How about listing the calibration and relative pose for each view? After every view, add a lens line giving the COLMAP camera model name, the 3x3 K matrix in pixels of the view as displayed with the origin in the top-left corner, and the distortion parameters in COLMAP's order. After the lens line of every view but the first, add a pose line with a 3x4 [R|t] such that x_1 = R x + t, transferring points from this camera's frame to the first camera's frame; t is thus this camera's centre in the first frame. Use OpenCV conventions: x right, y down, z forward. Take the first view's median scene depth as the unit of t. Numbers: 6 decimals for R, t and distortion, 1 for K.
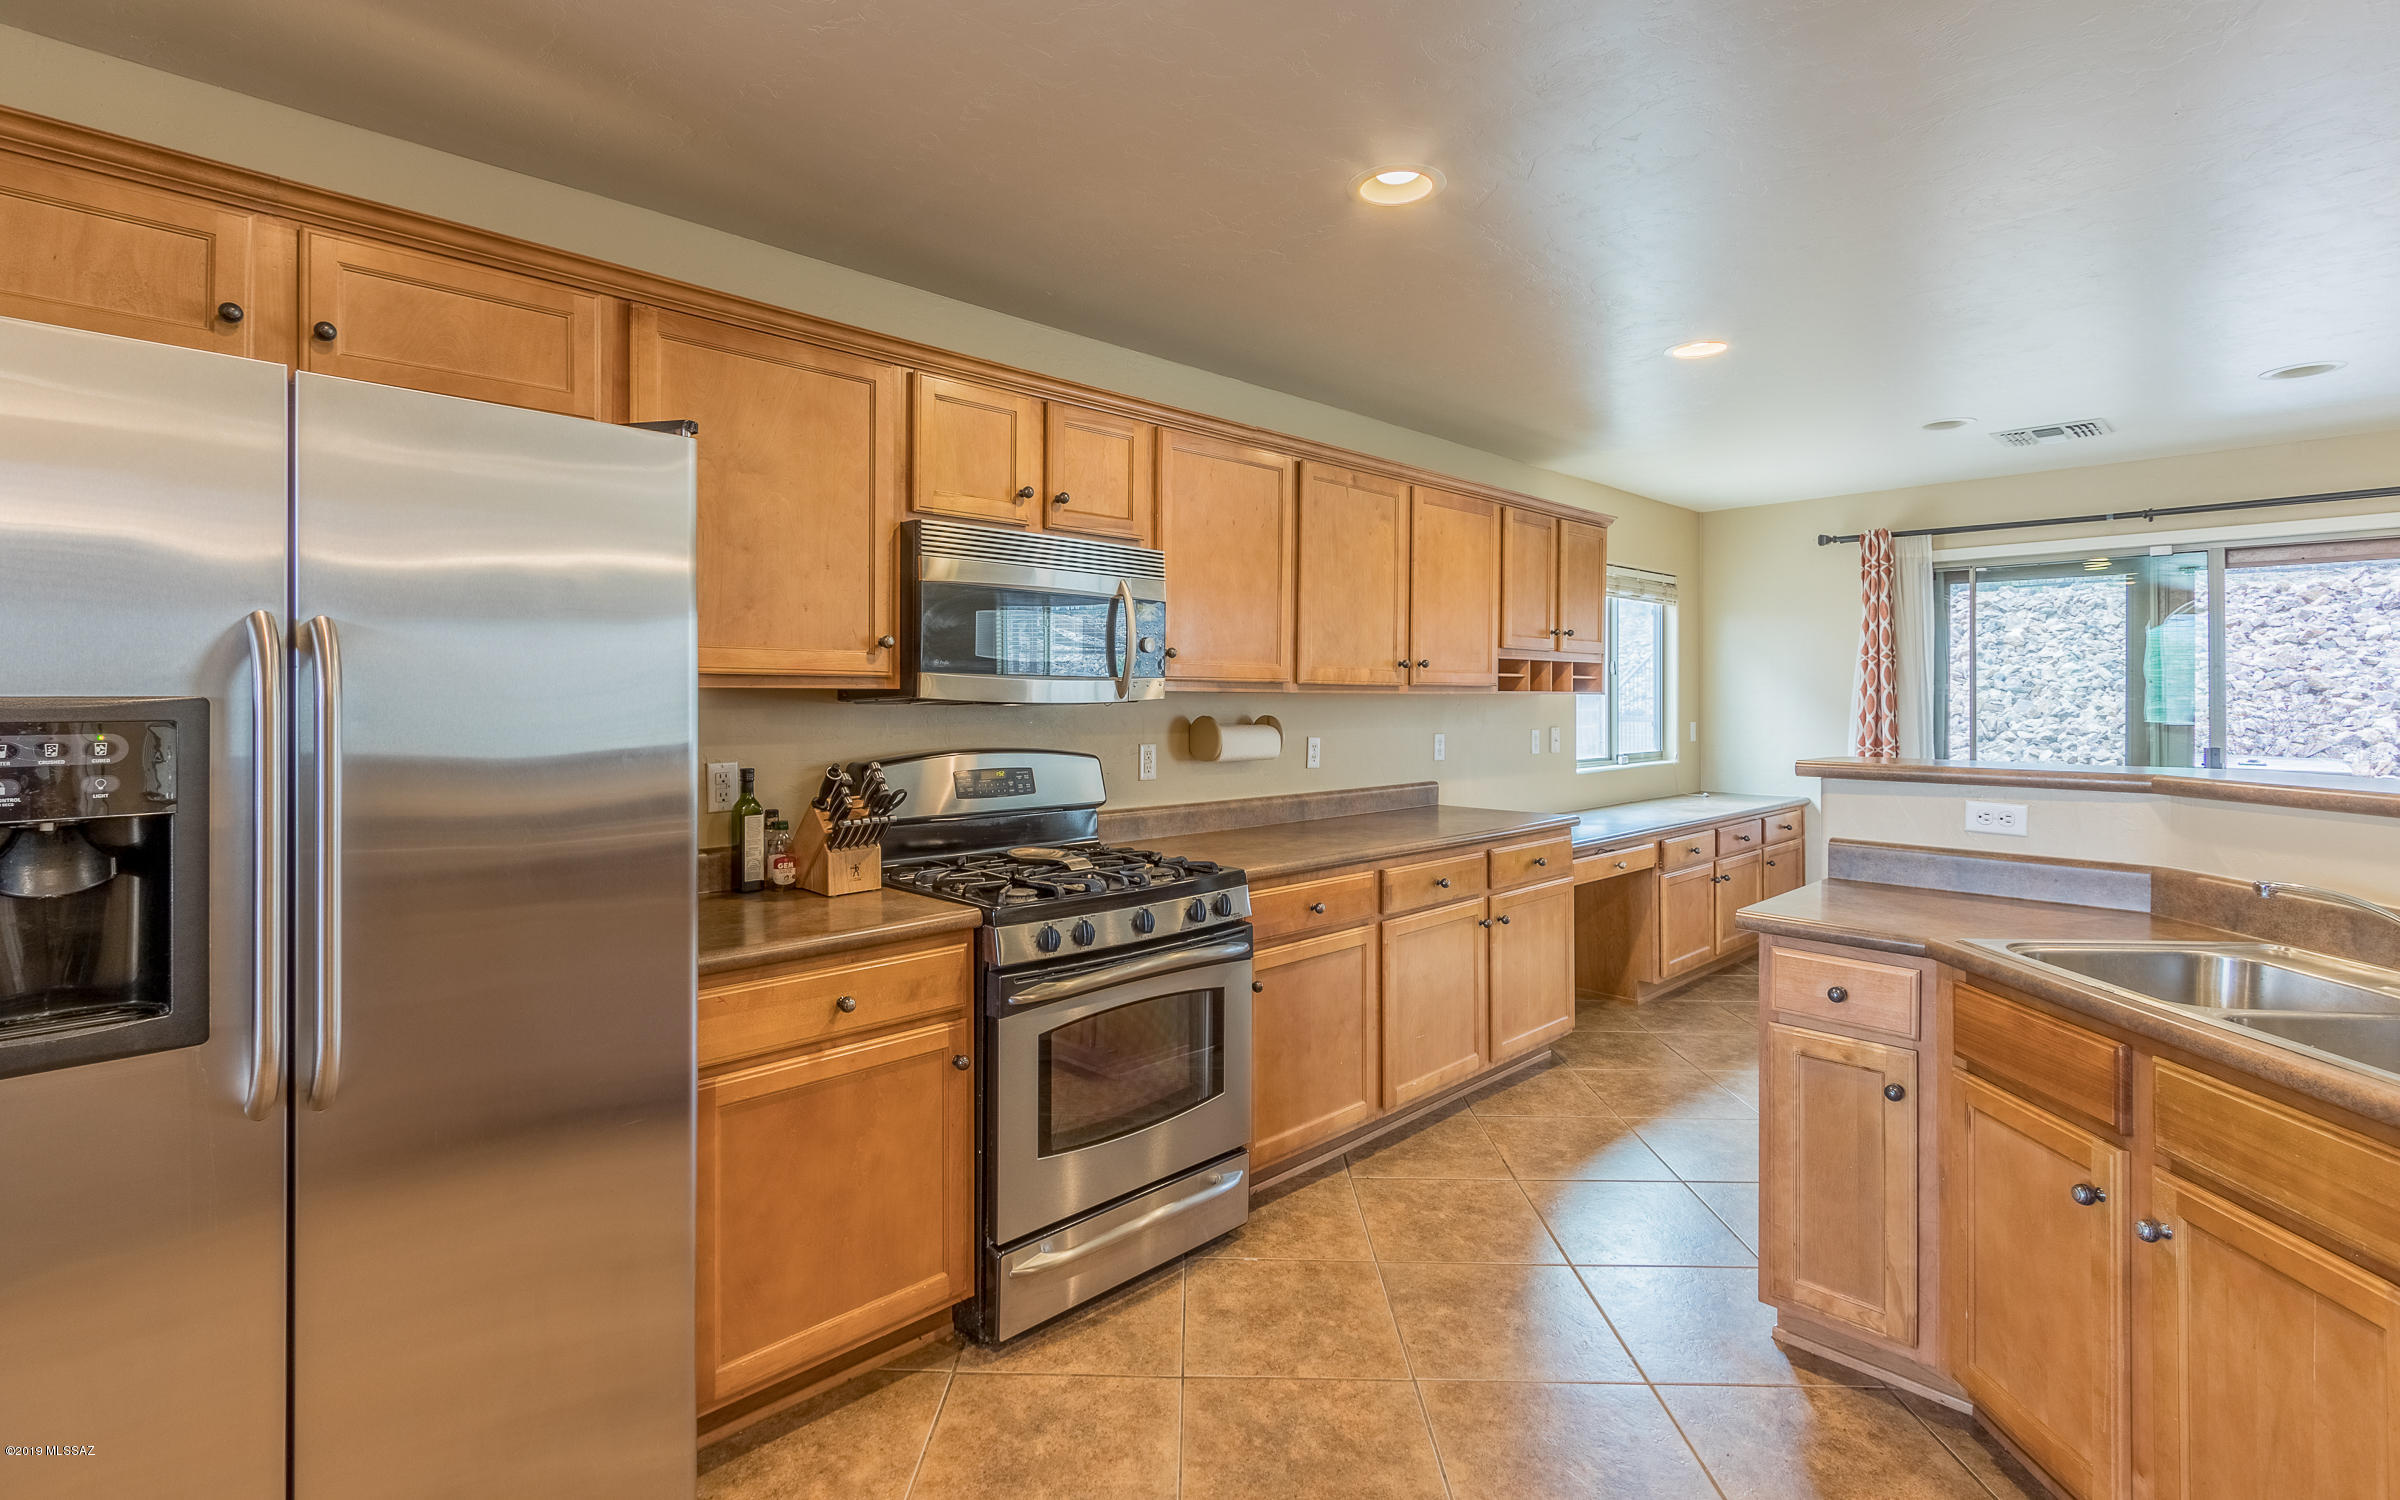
lens RADIAL K [[1121.8, 0, 1261.1], [0, 1121.8, 688.5], [0, 0, 1]] dist [-0.005717, -0.000868]
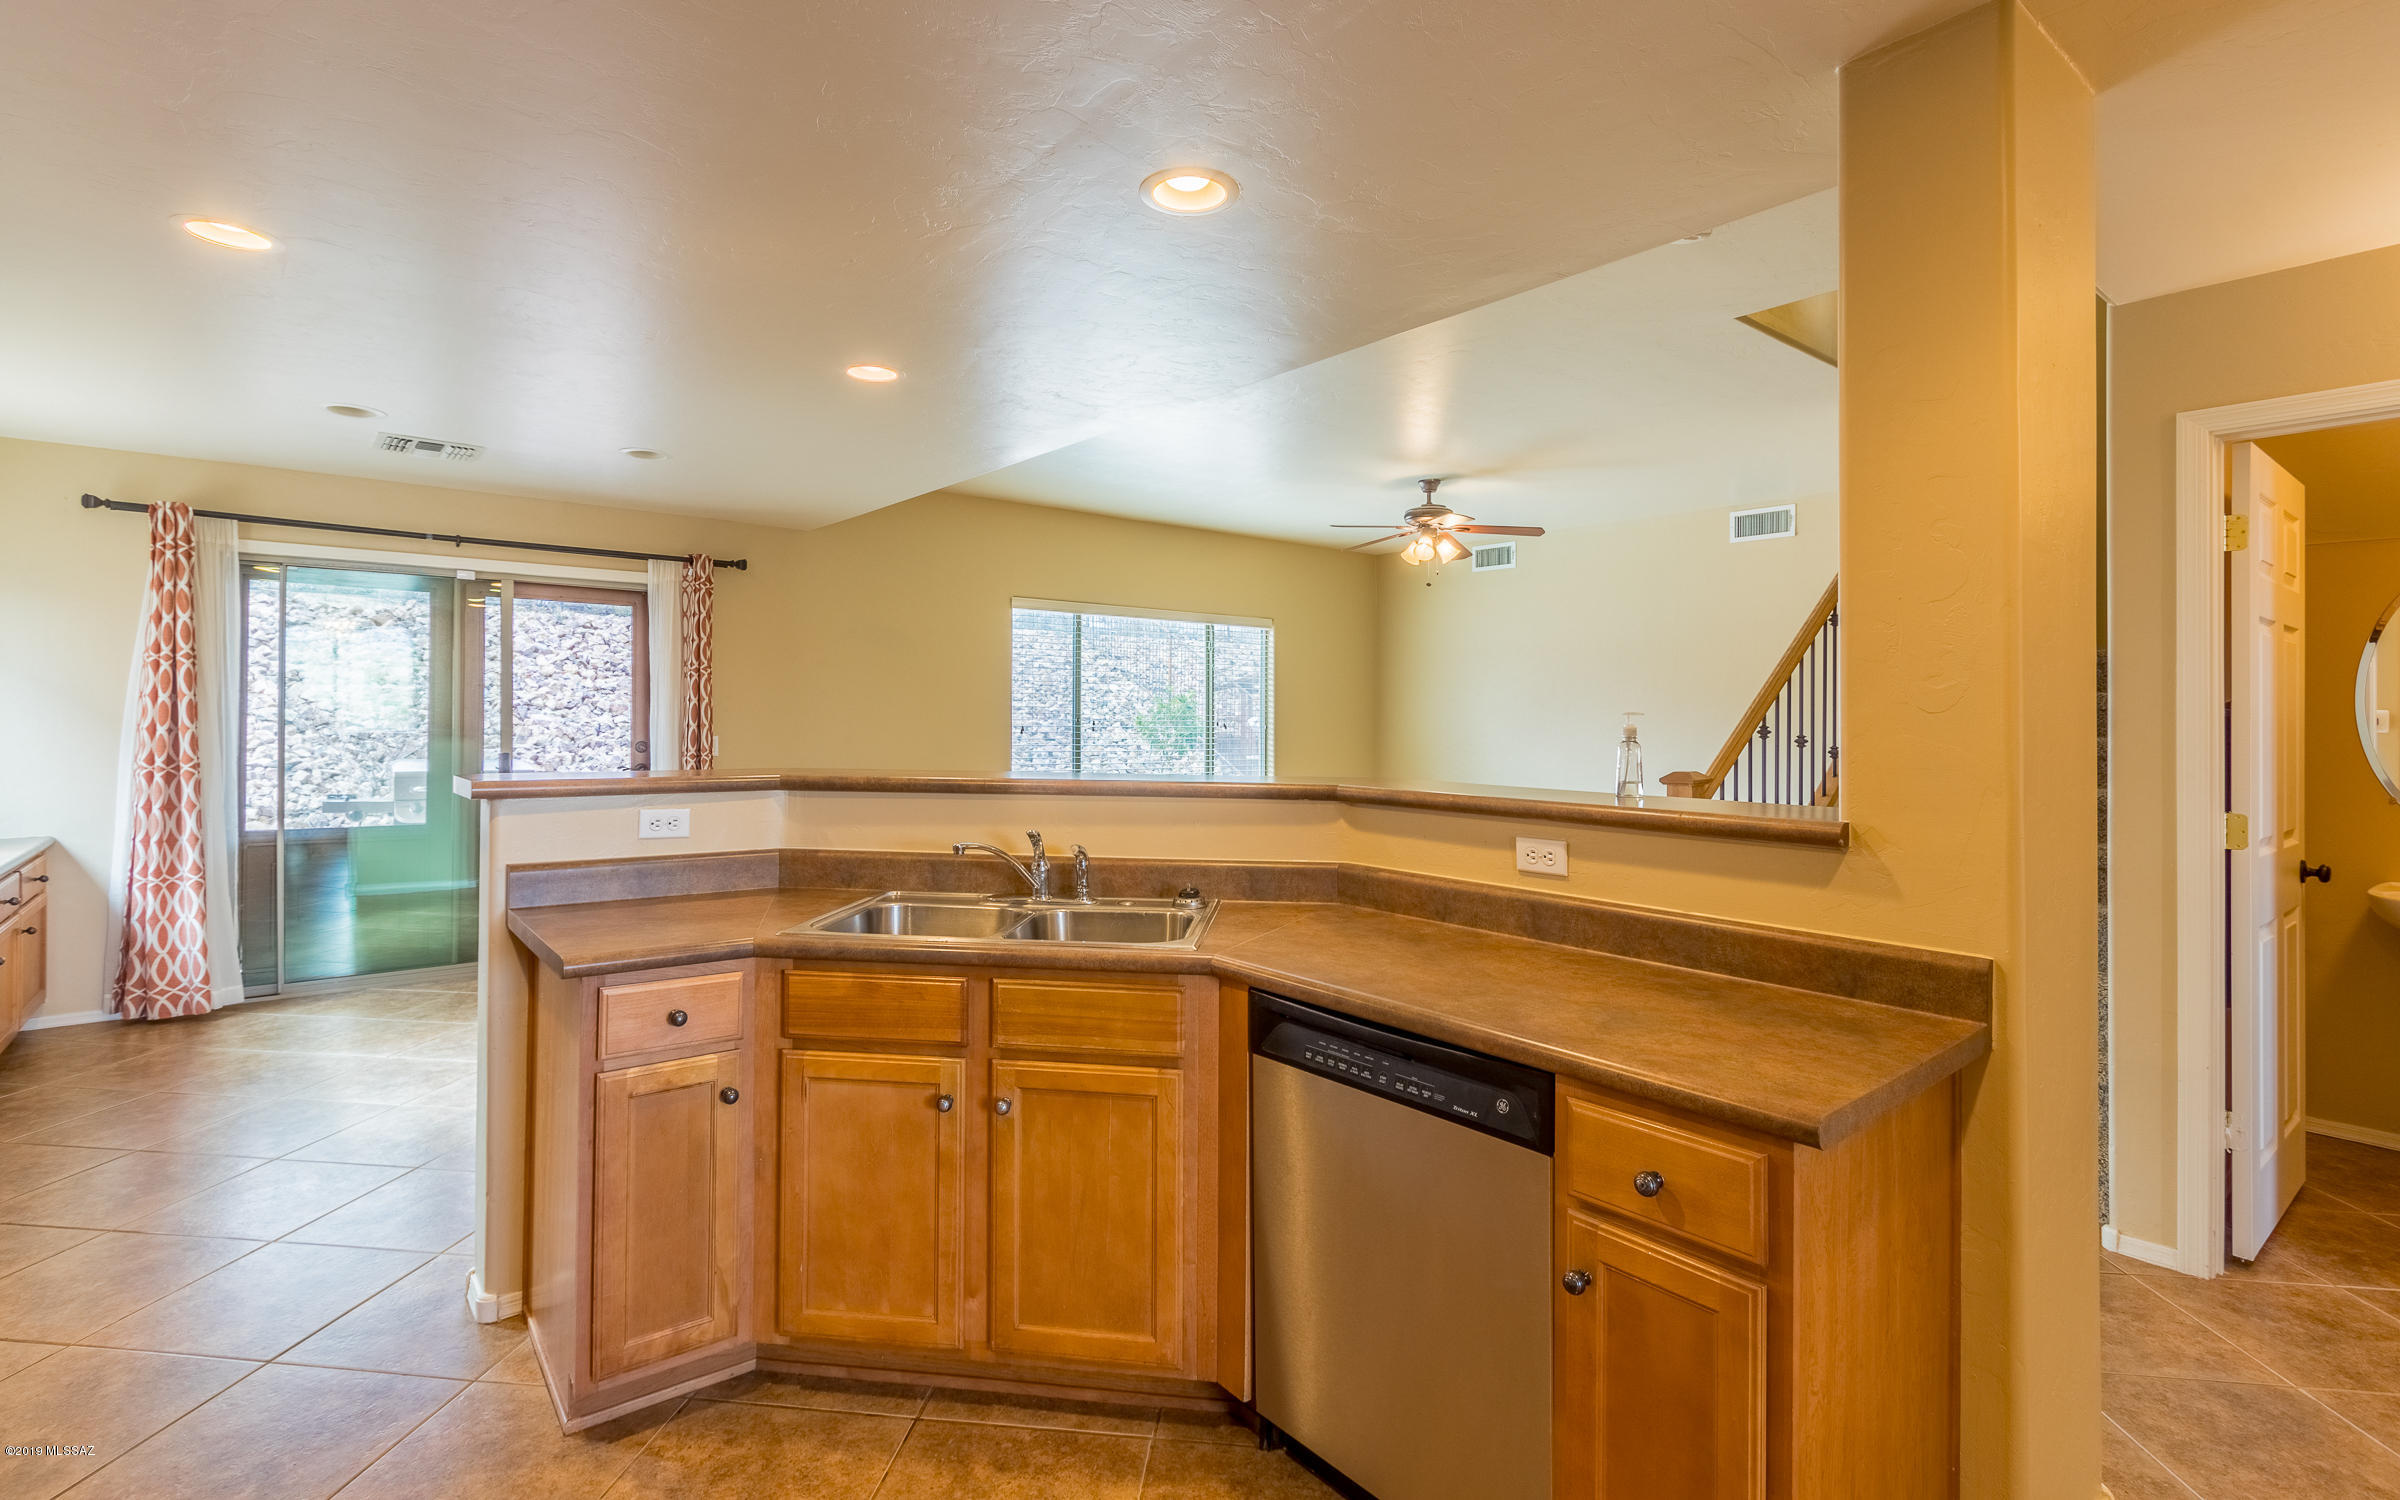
lens RADIAL K [[1069.5, 0, 1149.3], [0, 1069.5, 697.4], [0, 0, 1]] dist [0.001640, -0.000078]
pose [[0.140478, 0.018537, 0.989910, -0.143107], [-0.019004, 0.999691, -0.016023, 0.001054], [-0.989901, -0.016562, 0.140786, 0.191224]]
